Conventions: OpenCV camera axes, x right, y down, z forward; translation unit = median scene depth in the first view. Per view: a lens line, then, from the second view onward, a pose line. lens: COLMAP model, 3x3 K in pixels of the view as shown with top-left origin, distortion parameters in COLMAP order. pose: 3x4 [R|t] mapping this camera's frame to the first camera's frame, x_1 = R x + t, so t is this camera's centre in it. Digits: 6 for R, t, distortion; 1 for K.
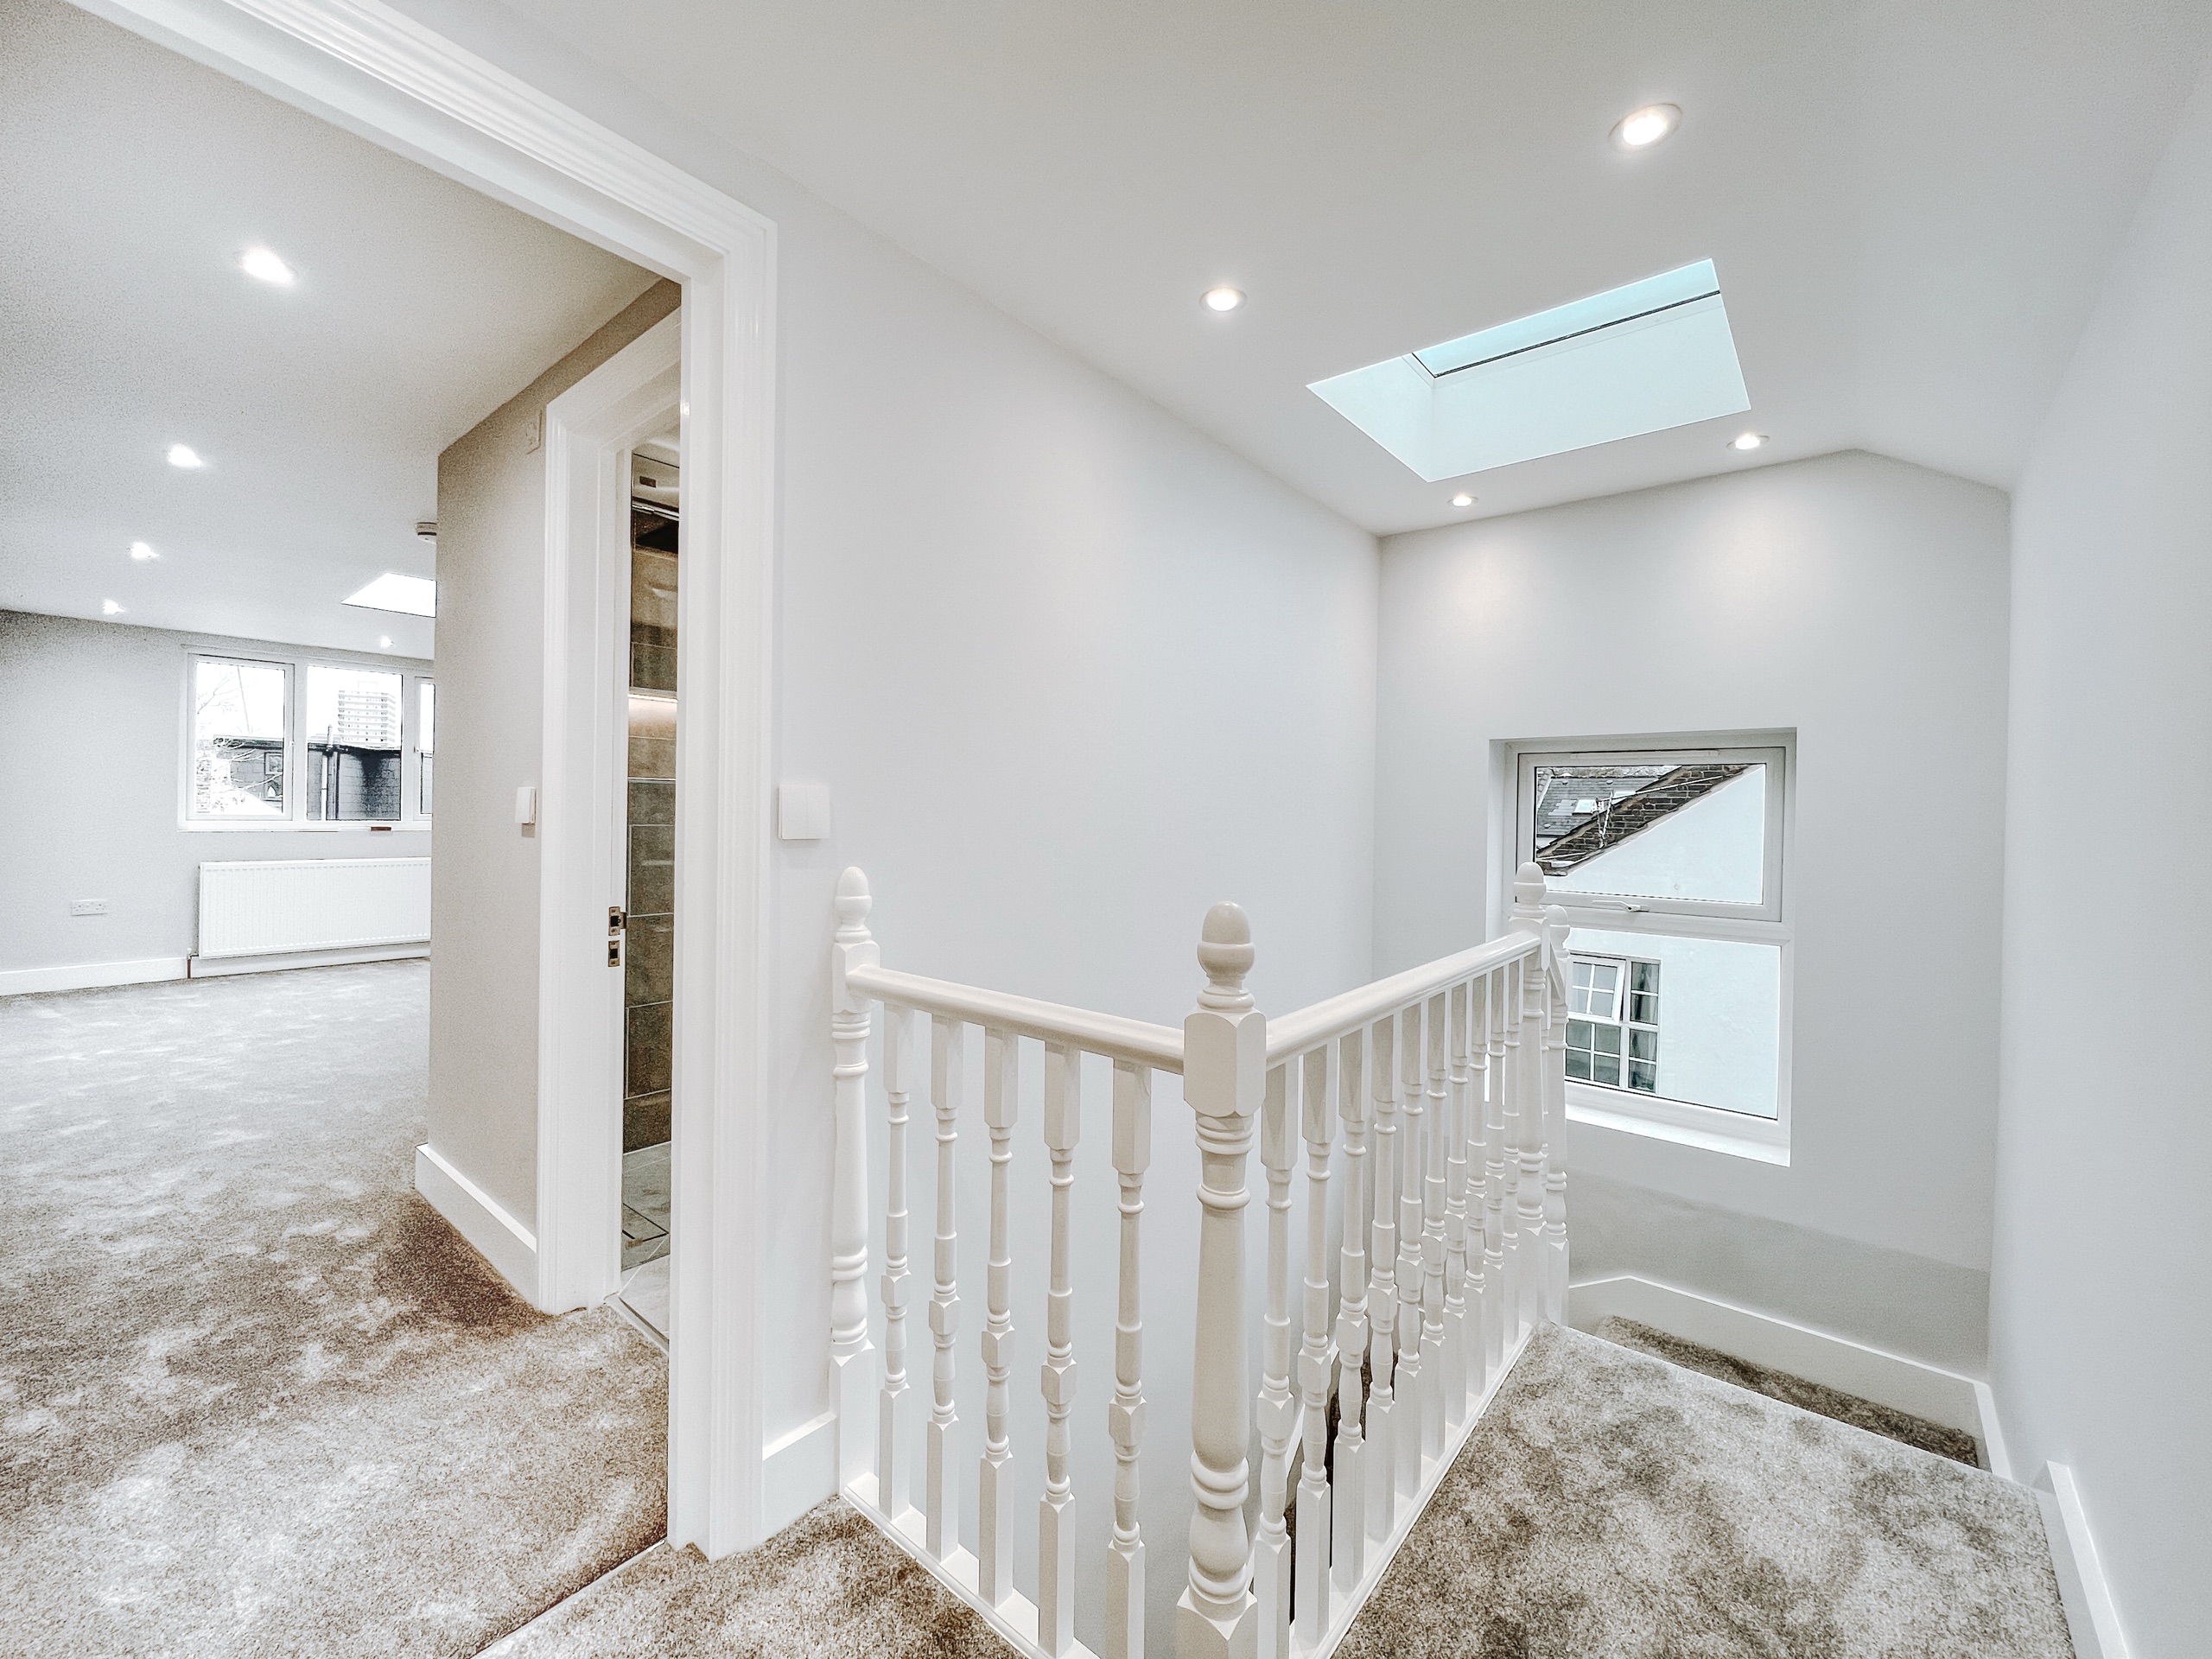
lens RADIAL K [[900.5, 0, 1106.0], [0, 900.5, 829.5], [0, 0, 1]] dist [0.000921, 0.000372]
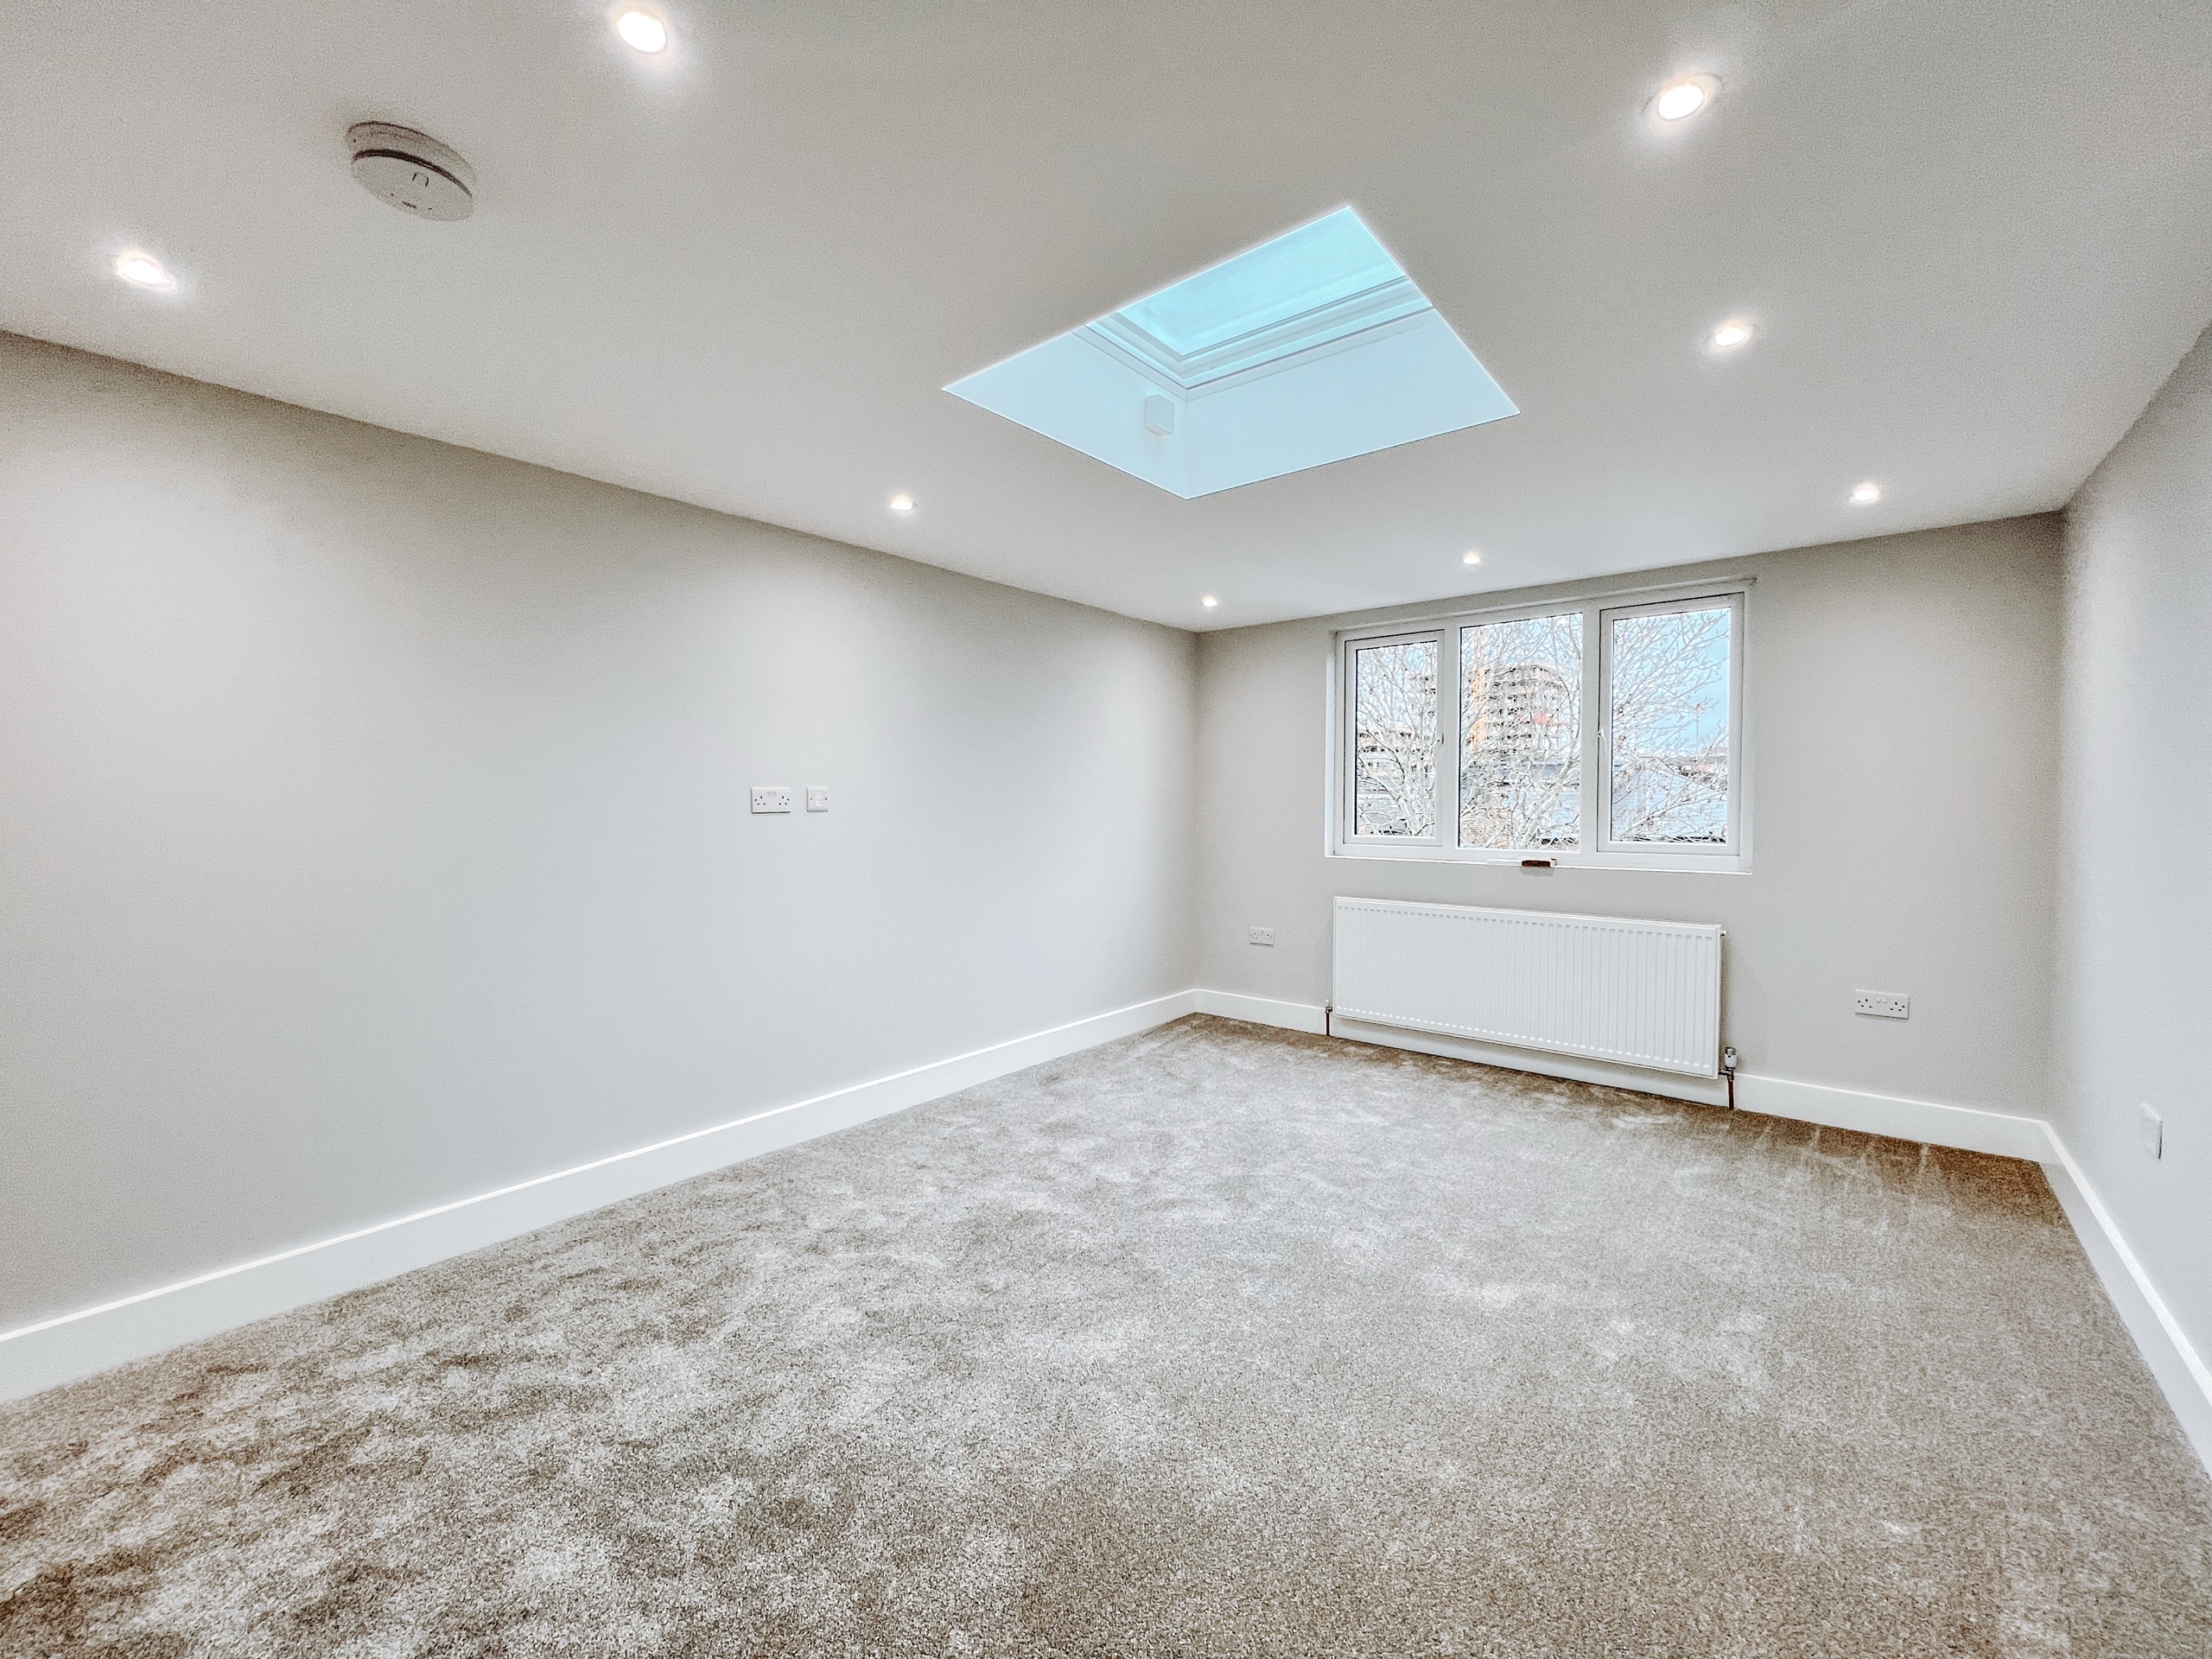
lens RADIAL K [[900.5, 0, 1106.0], [0, 900.5, 829.5], [0, 0, 1]] dist [0.000921, 0.000372]
pose [[0.010662, 0.008534, -0.999907, -0.182678], [-0.018036, 0.999803, 0.008340, -0.026110], [0.999780, 0.017946, 0.010814, 0.729445]]
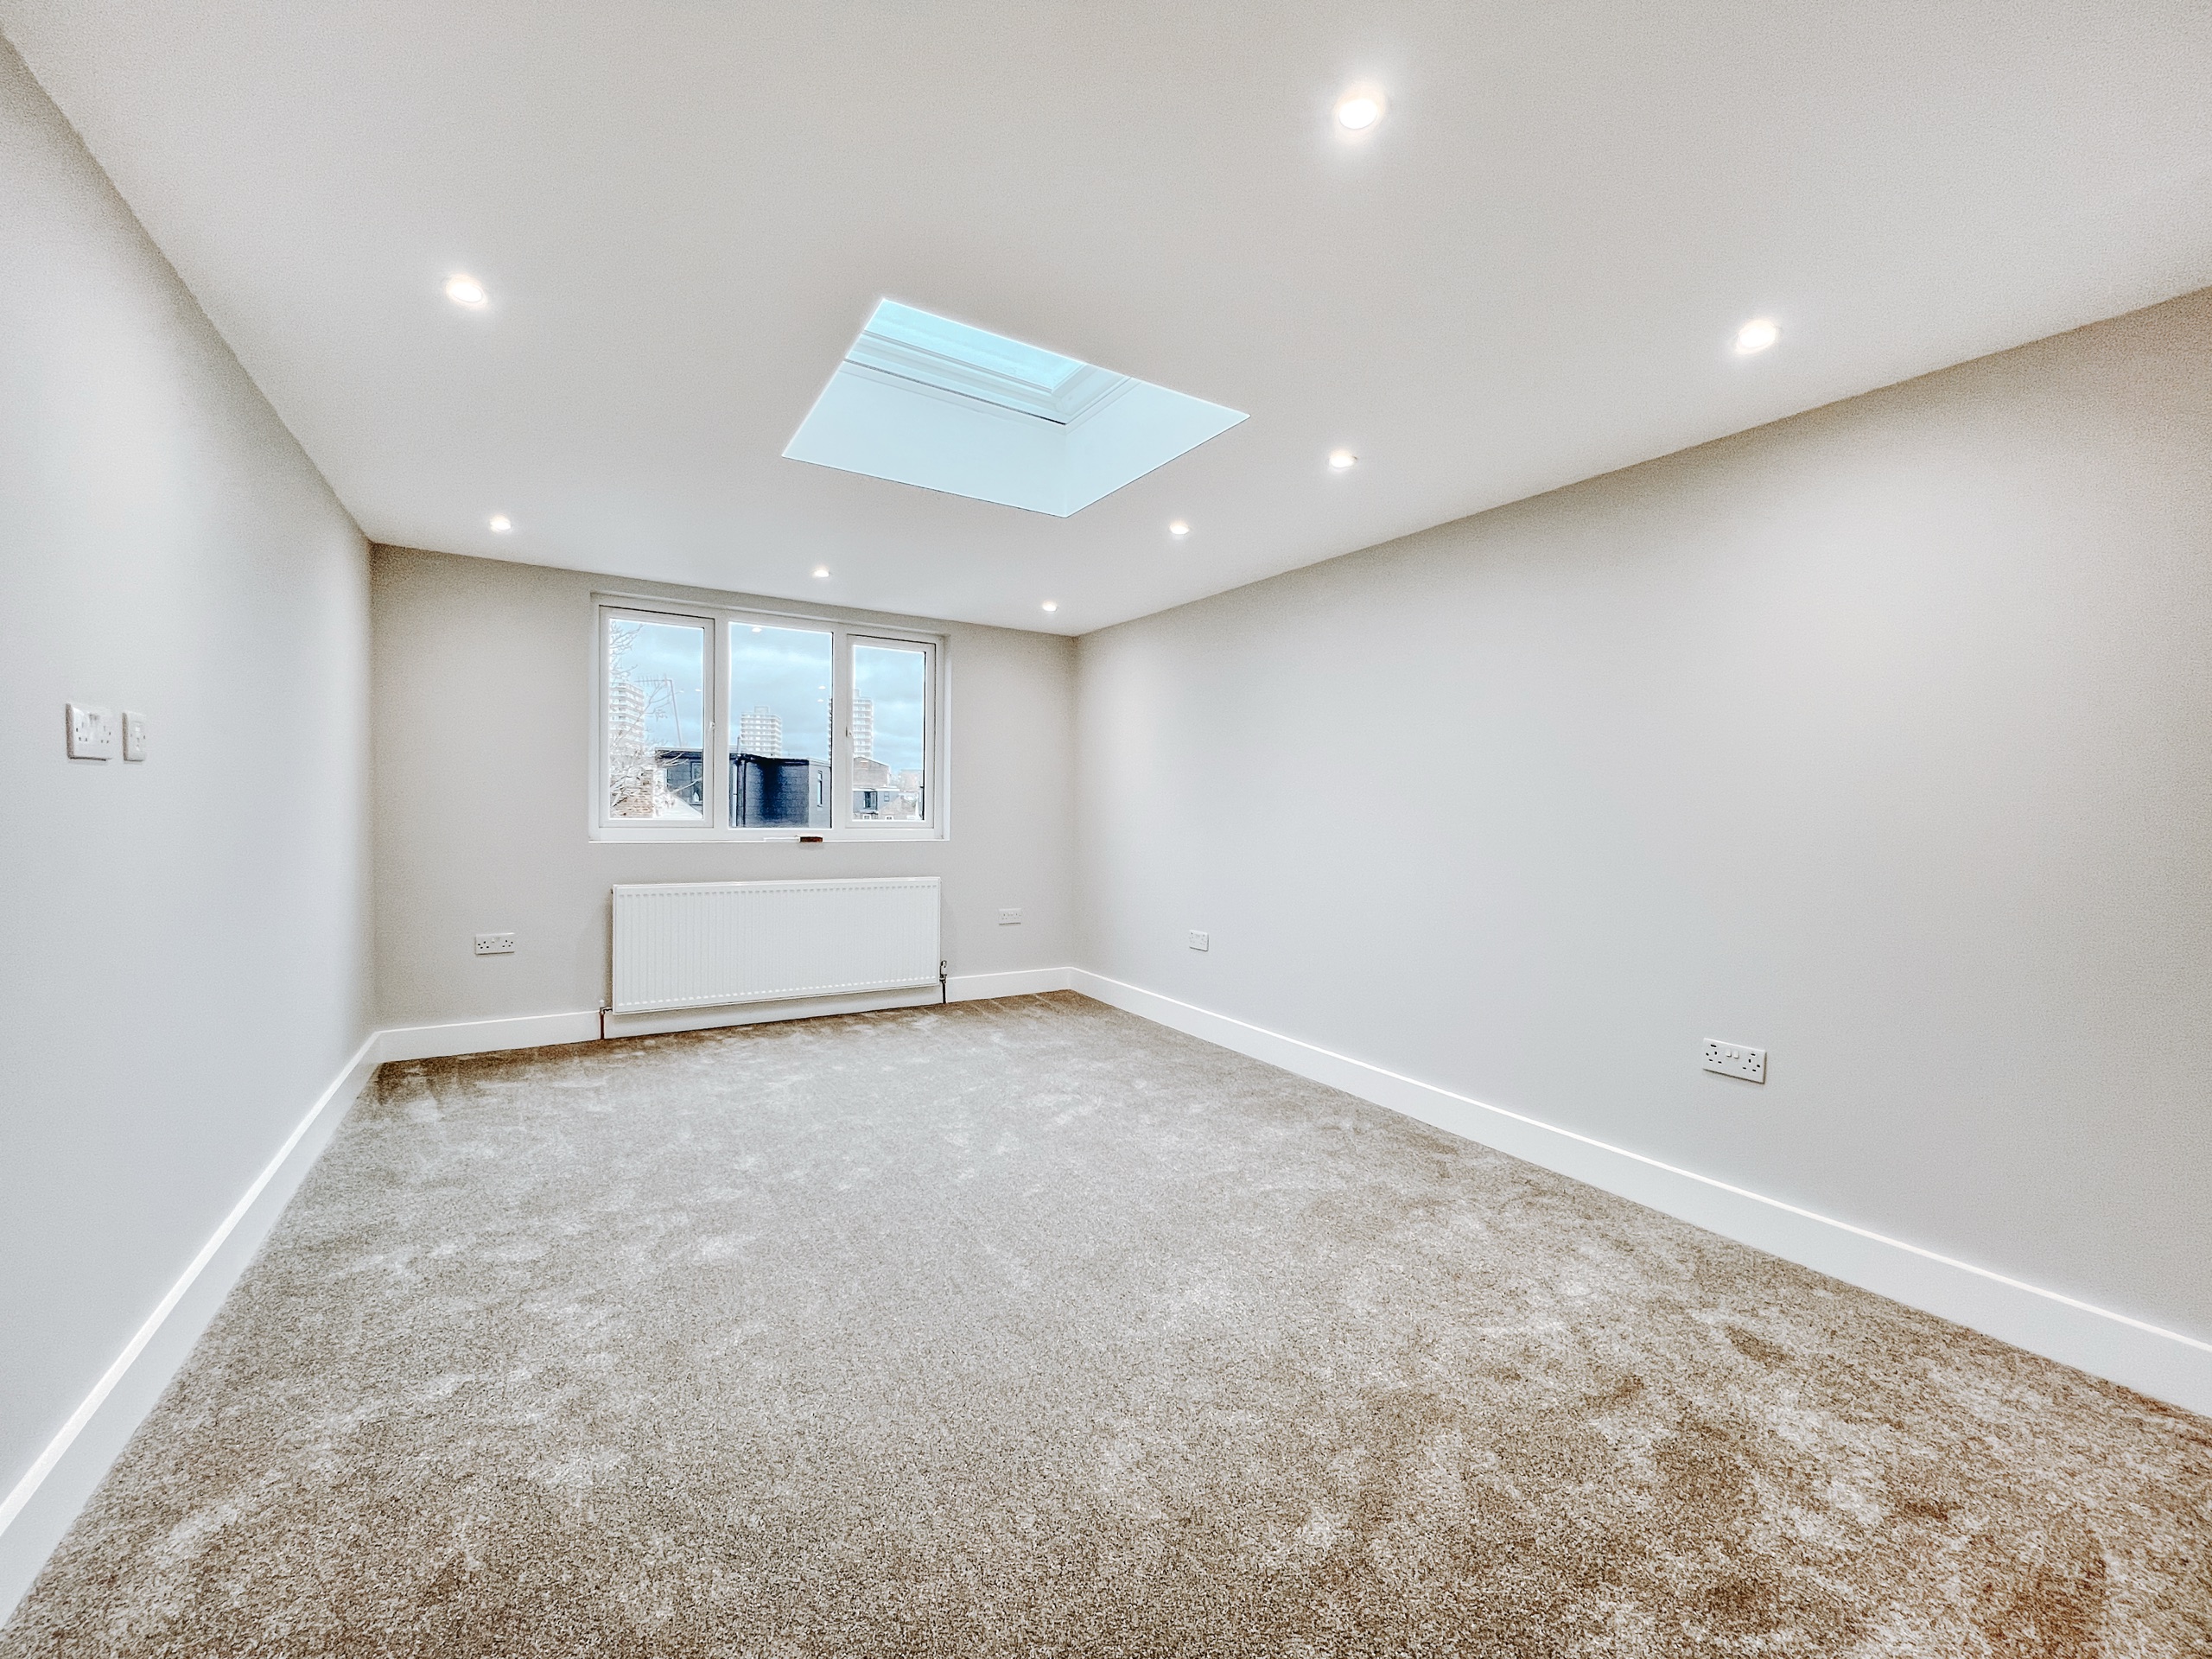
lens RADIAL K [[889.5, 0, 1106.0], [0, 889.5, 829.5], [0, 0, 1]] dist [-0.001656, -0.000018]
pose [[0.950405, 0.000534, -0.311016, -0.361984], [-0.000499, 1.000000, 0.000191, -0.009835], [0.311016, -0.000027, 0.950405, 0.399066]]
